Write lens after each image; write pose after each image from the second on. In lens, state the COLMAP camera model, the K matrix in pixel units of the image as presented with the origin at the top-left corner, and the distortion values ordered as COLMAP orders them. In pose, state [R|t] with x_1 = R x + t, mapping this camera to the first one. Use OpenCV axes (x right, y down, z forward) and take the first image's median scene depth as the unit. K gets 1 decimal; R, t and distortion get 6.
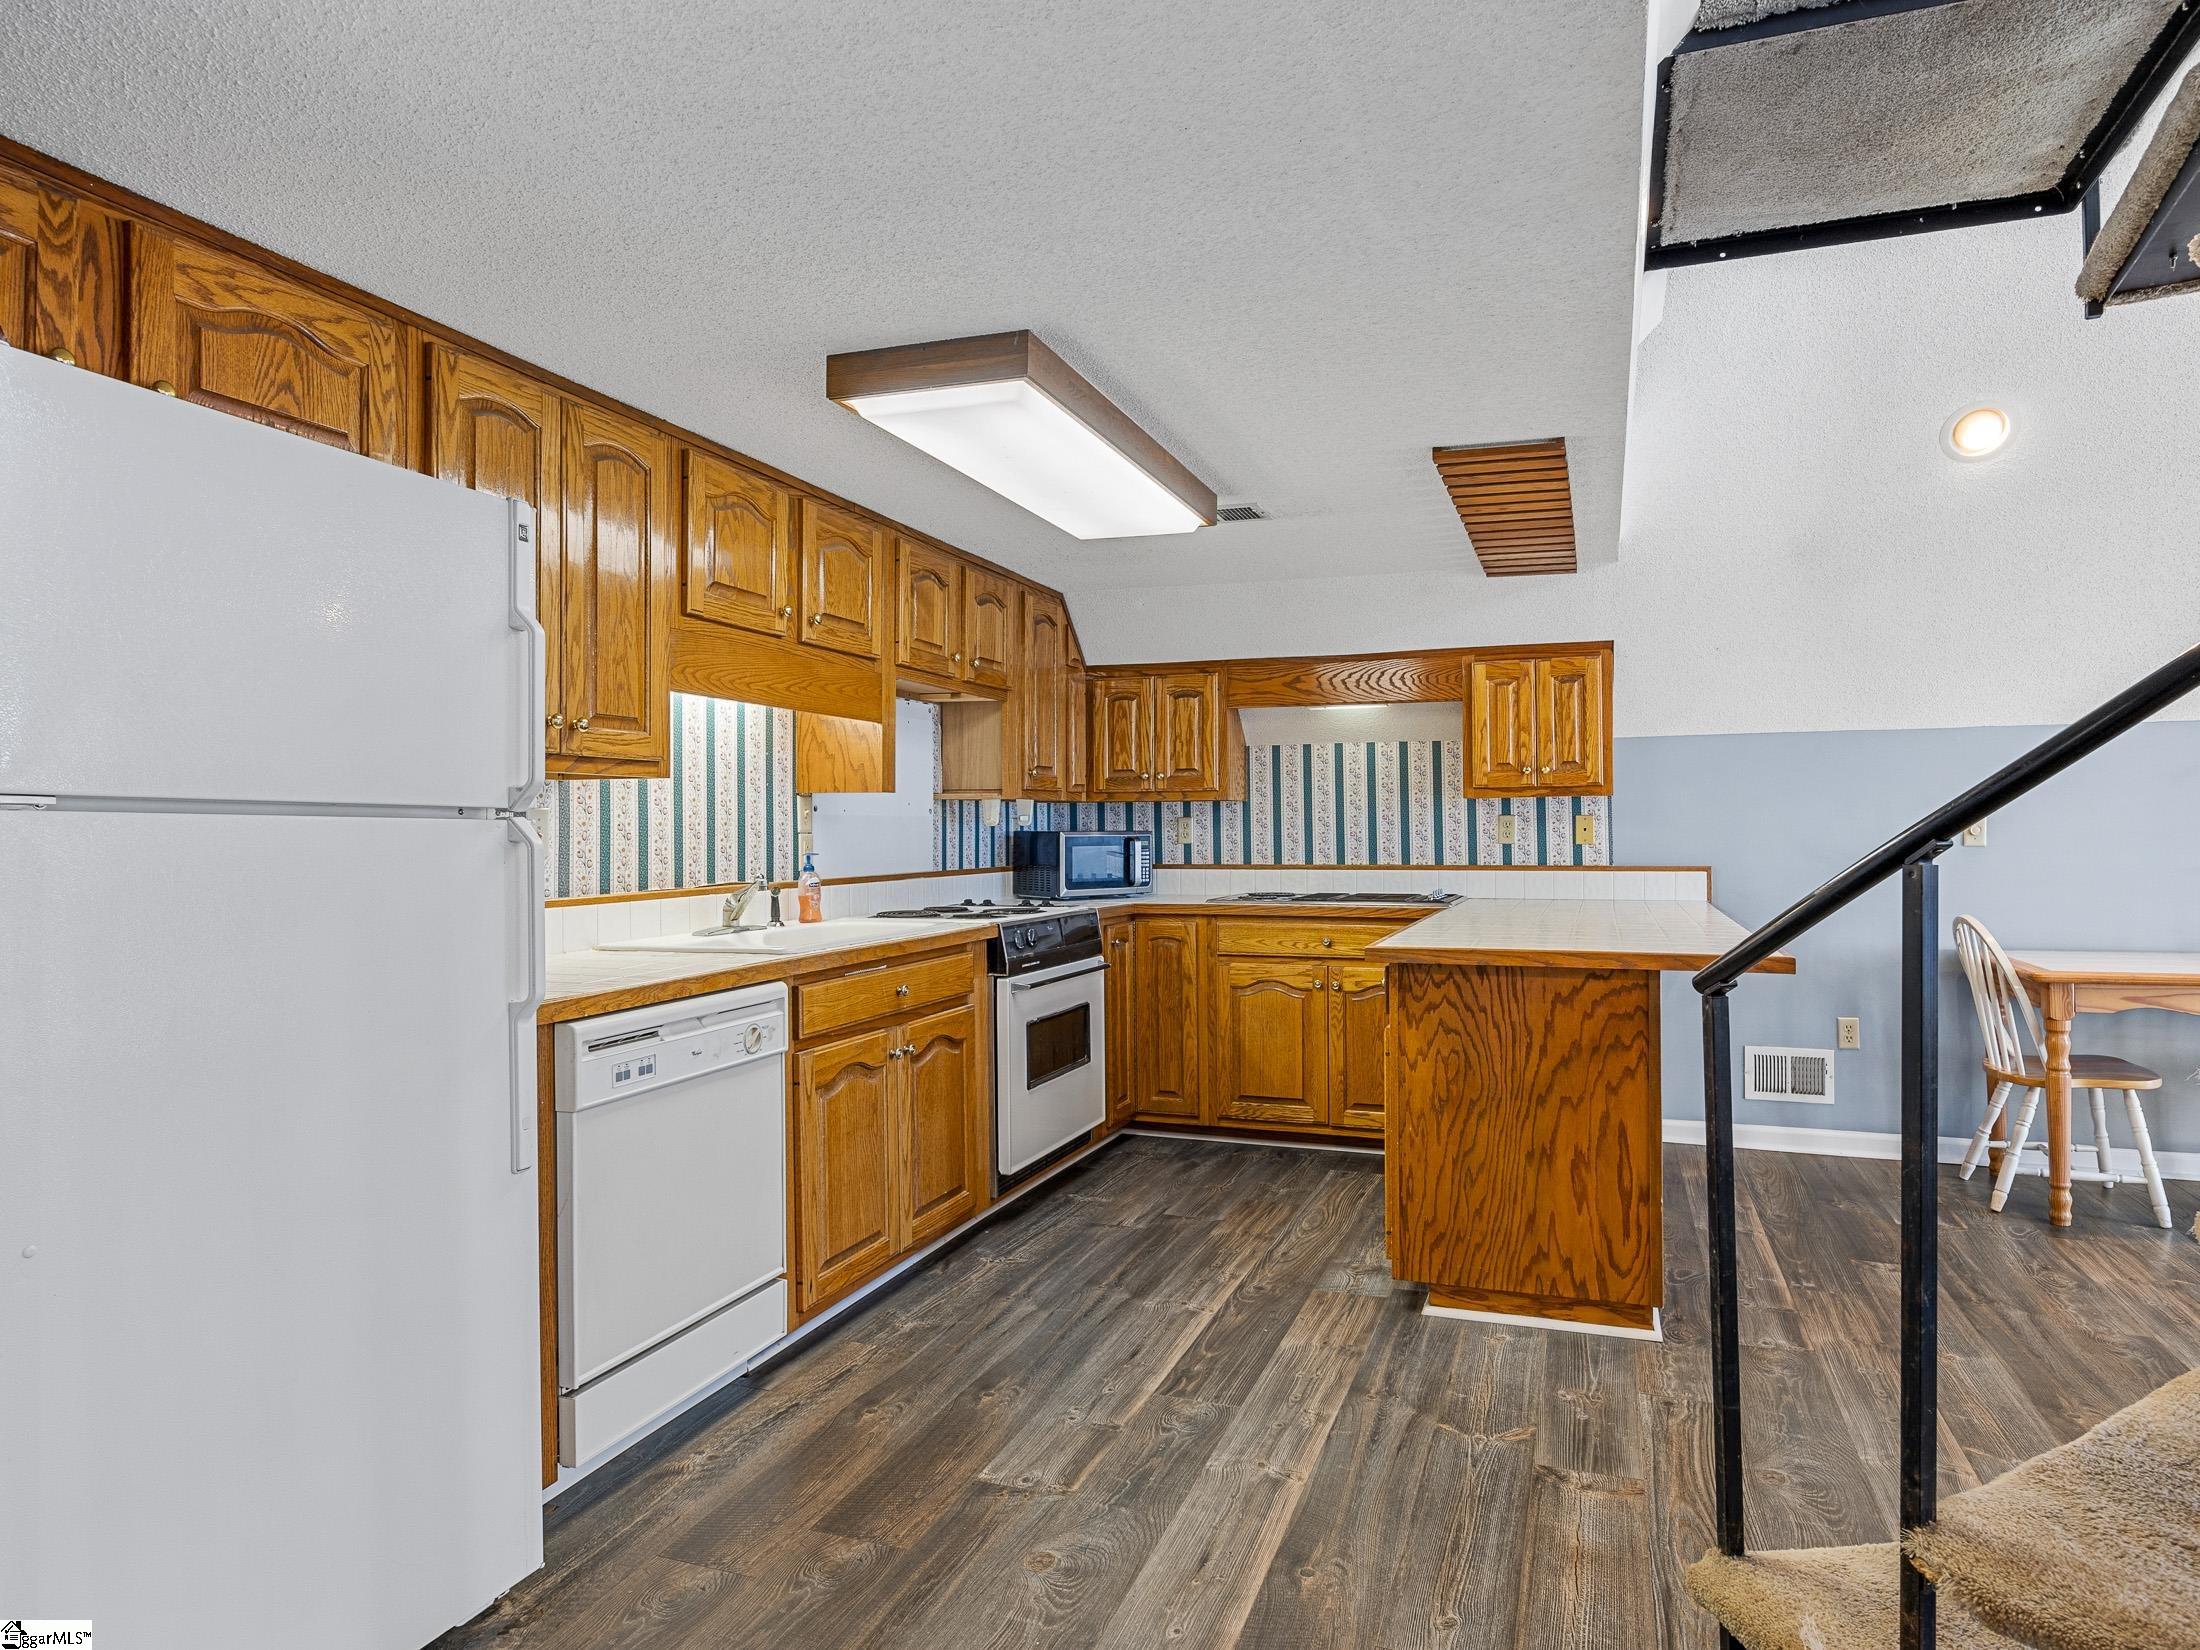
lens RADIAL K [[1281.5, 0, 1158.7], [0, 1281.5, 823.8], [0, 0, 1]] dist [-0.006326, -0.000837]
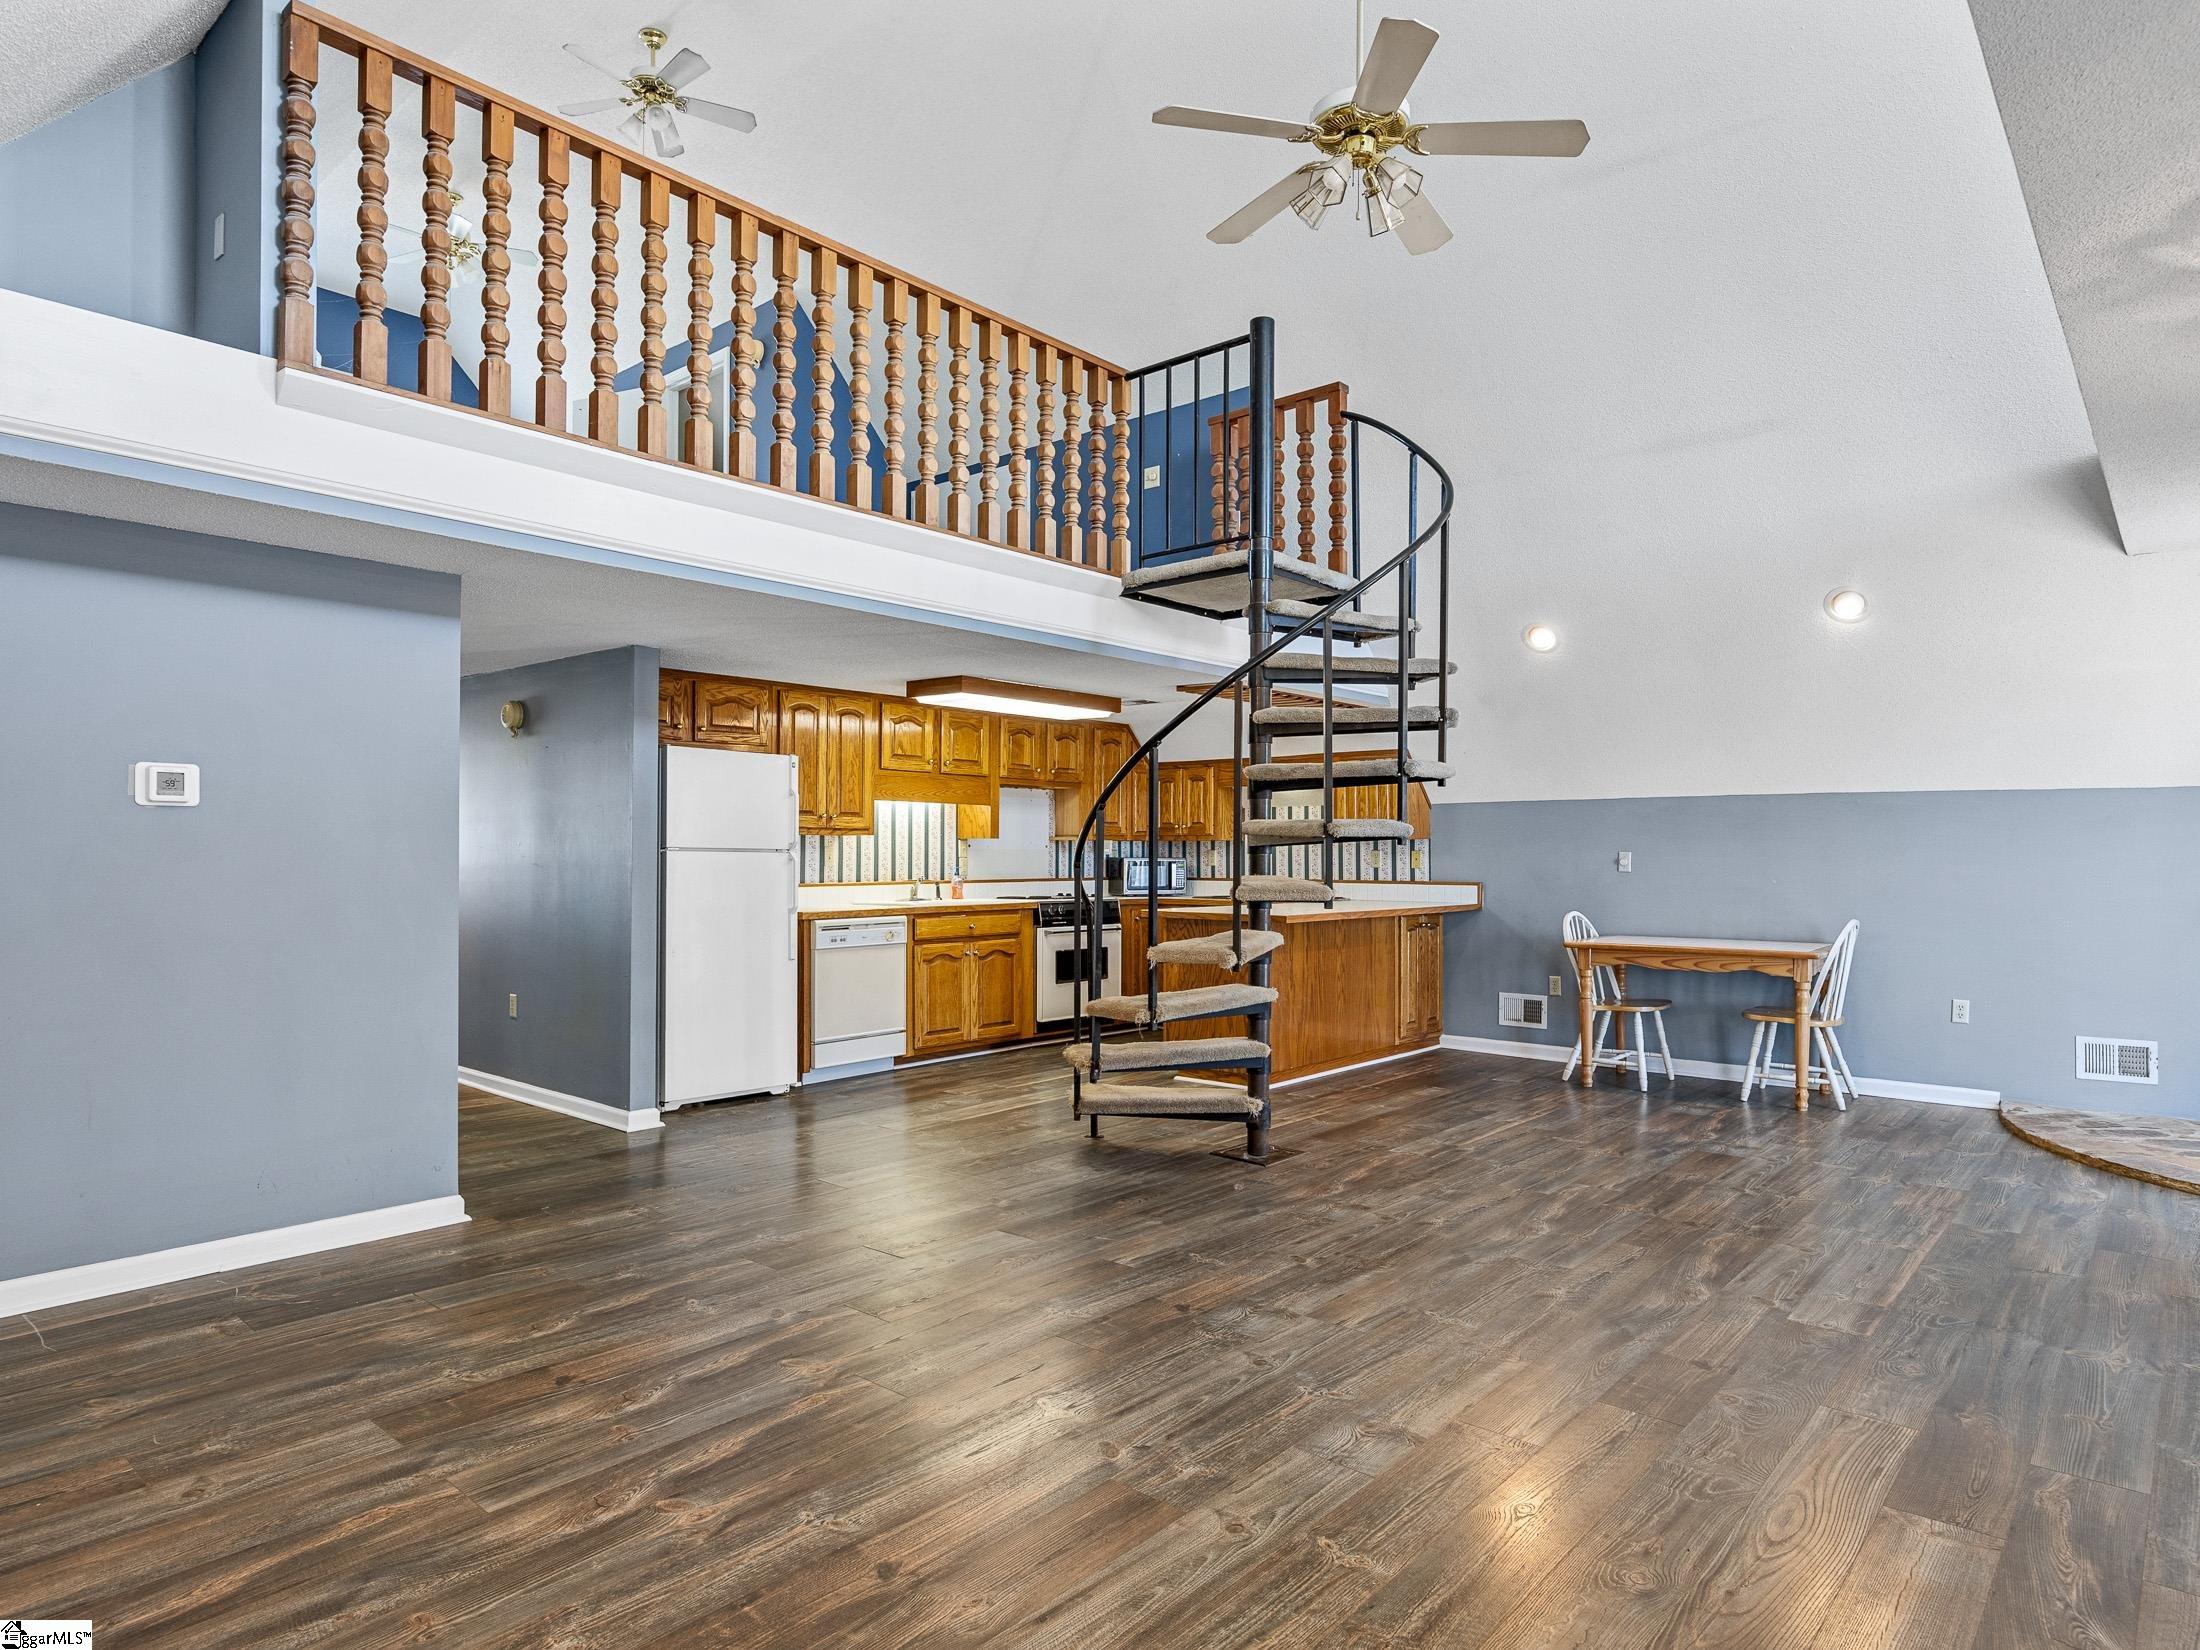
lens RADIAL K [[1285.1, 0, 1103.6], [0, 1285.1, 858.1], [0, 0, 1]] dist [-0.007103, -0.000074]
pose [[0.926481, 0.009378, -0.376224, 0.606724], [-0.006381, 0.999937, 0.009212, -0.010492], [0.376287, -0.006133, 0.926483, -0.717087]]
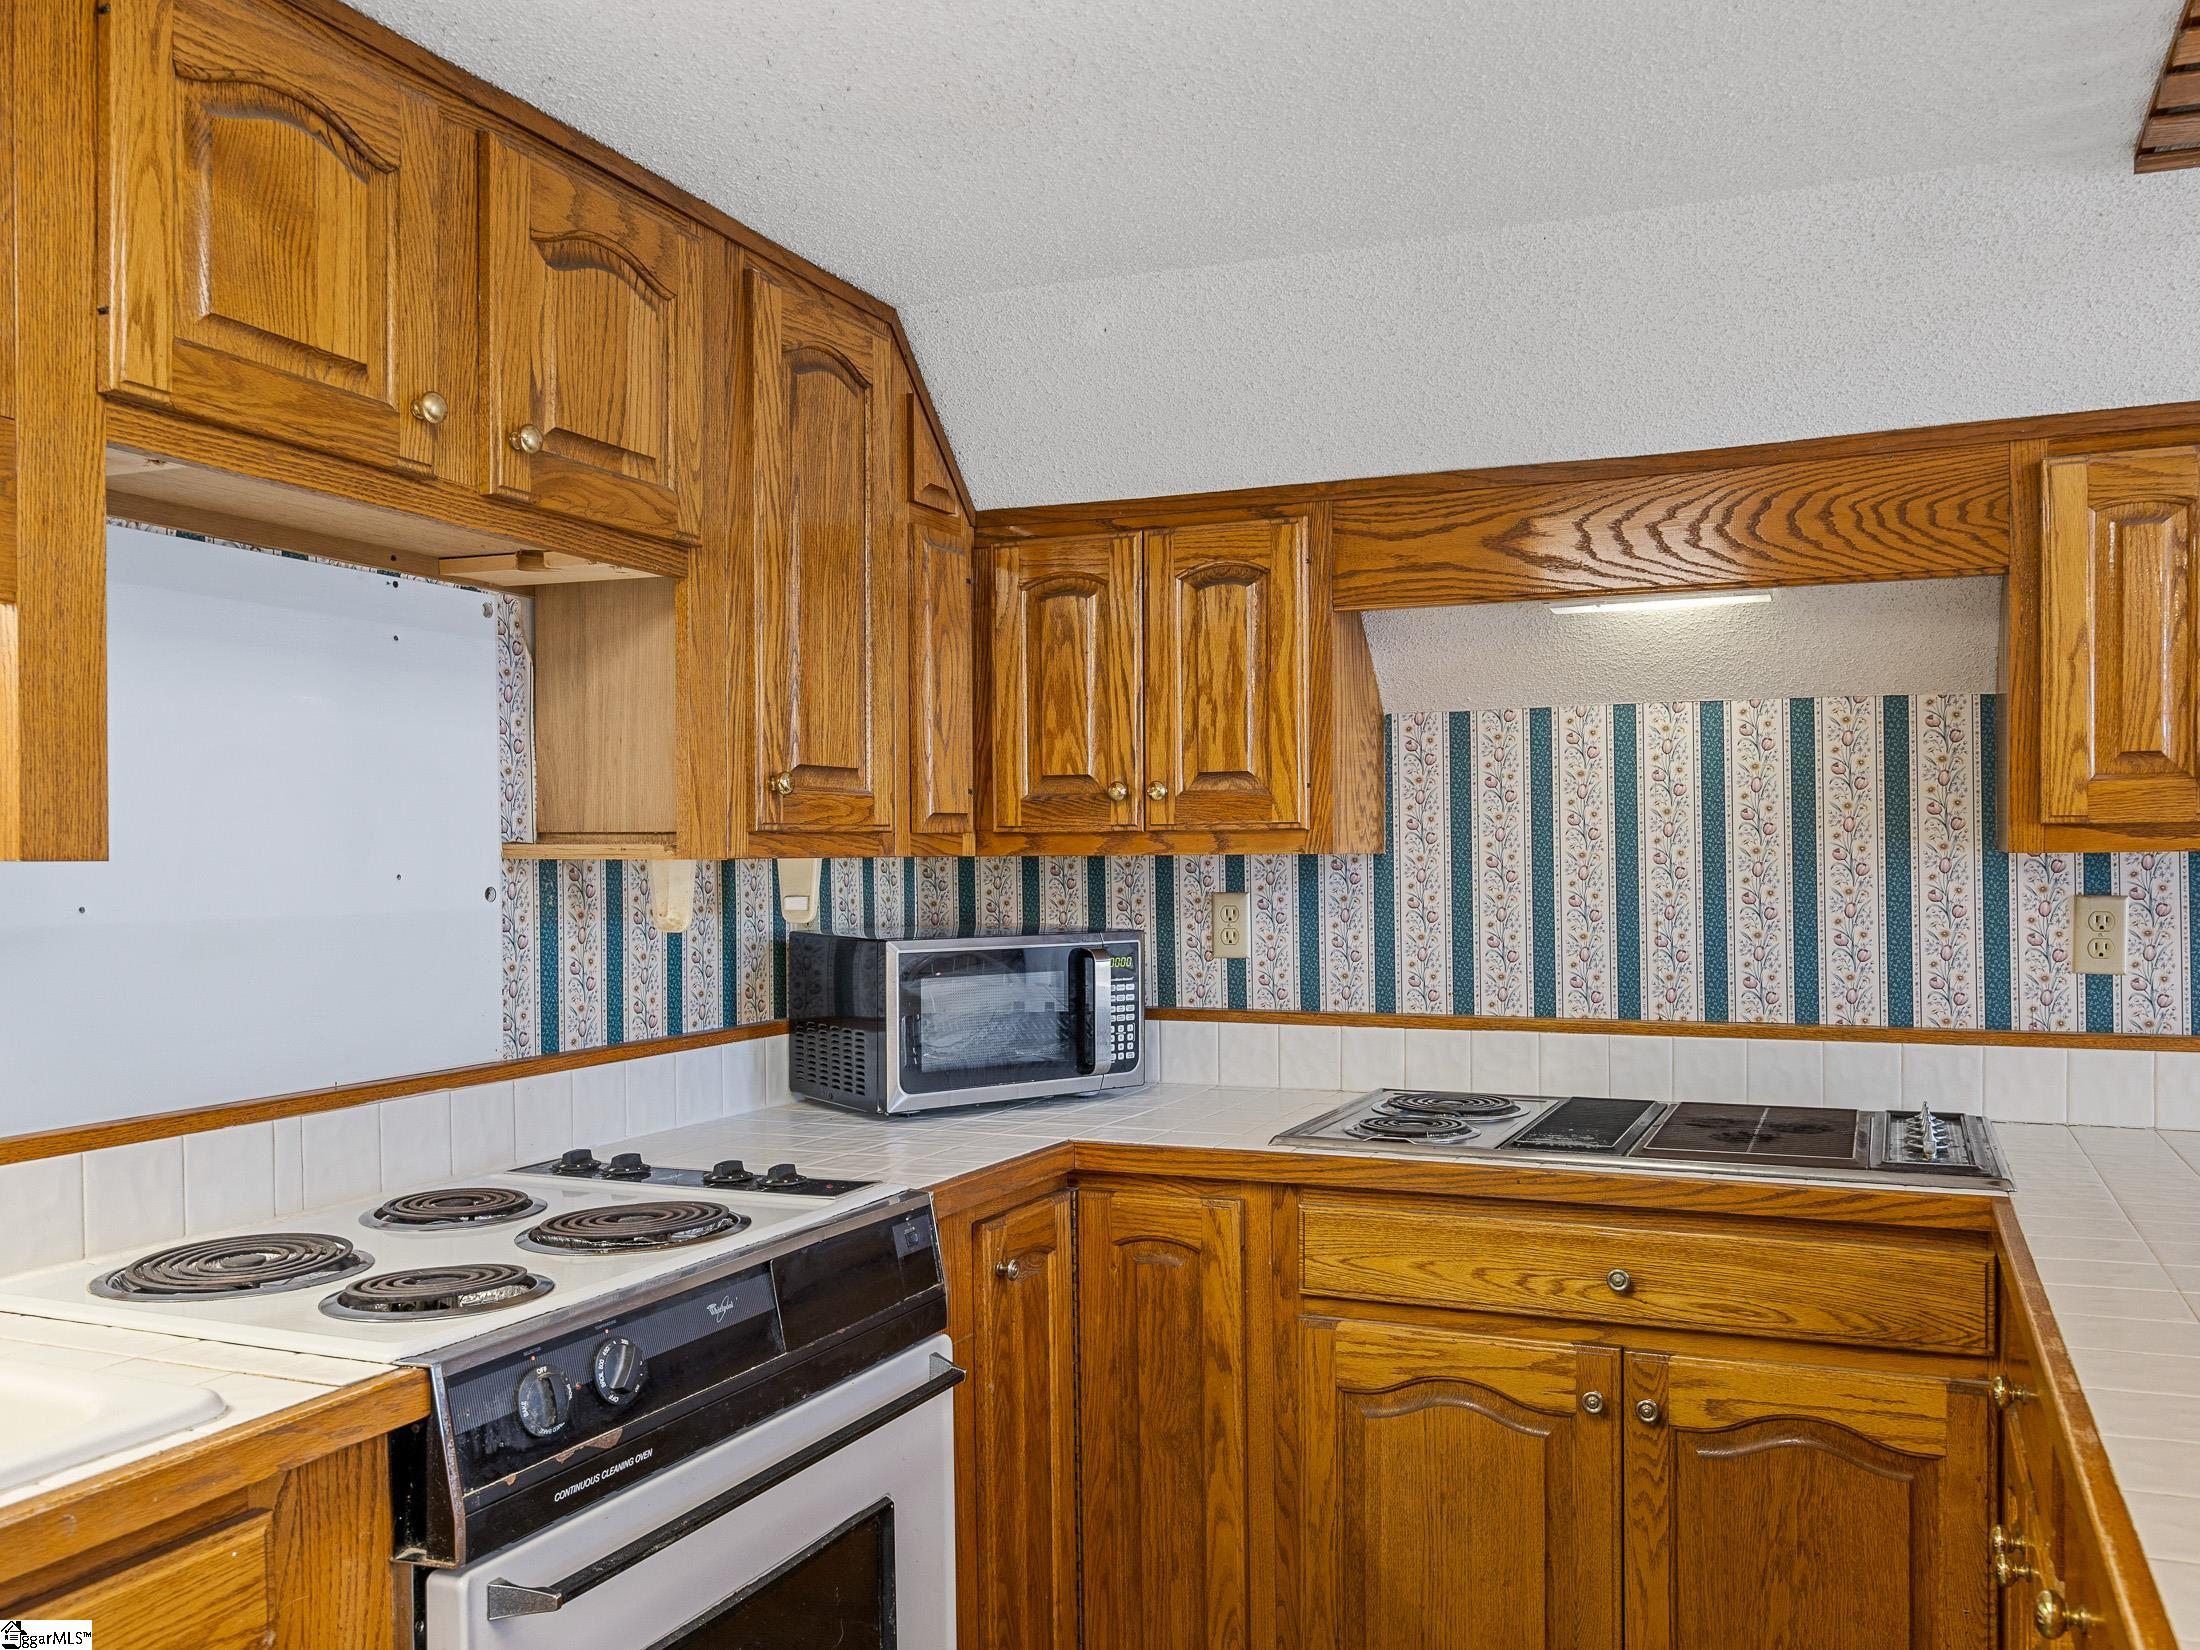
lens RADIAL K [[1747.0, 0, 1178.2], [0, 1747.0, 888.2], [0, 0, 1]] dist [0.002353, 0.000792]
pose [[0.998817, -0.000325, -0.048633, 0.035738], [0.001420, 0.999746, 0.022496, -0.021779], [0.048614, -0.022538, 0.998563, 0.519878]]
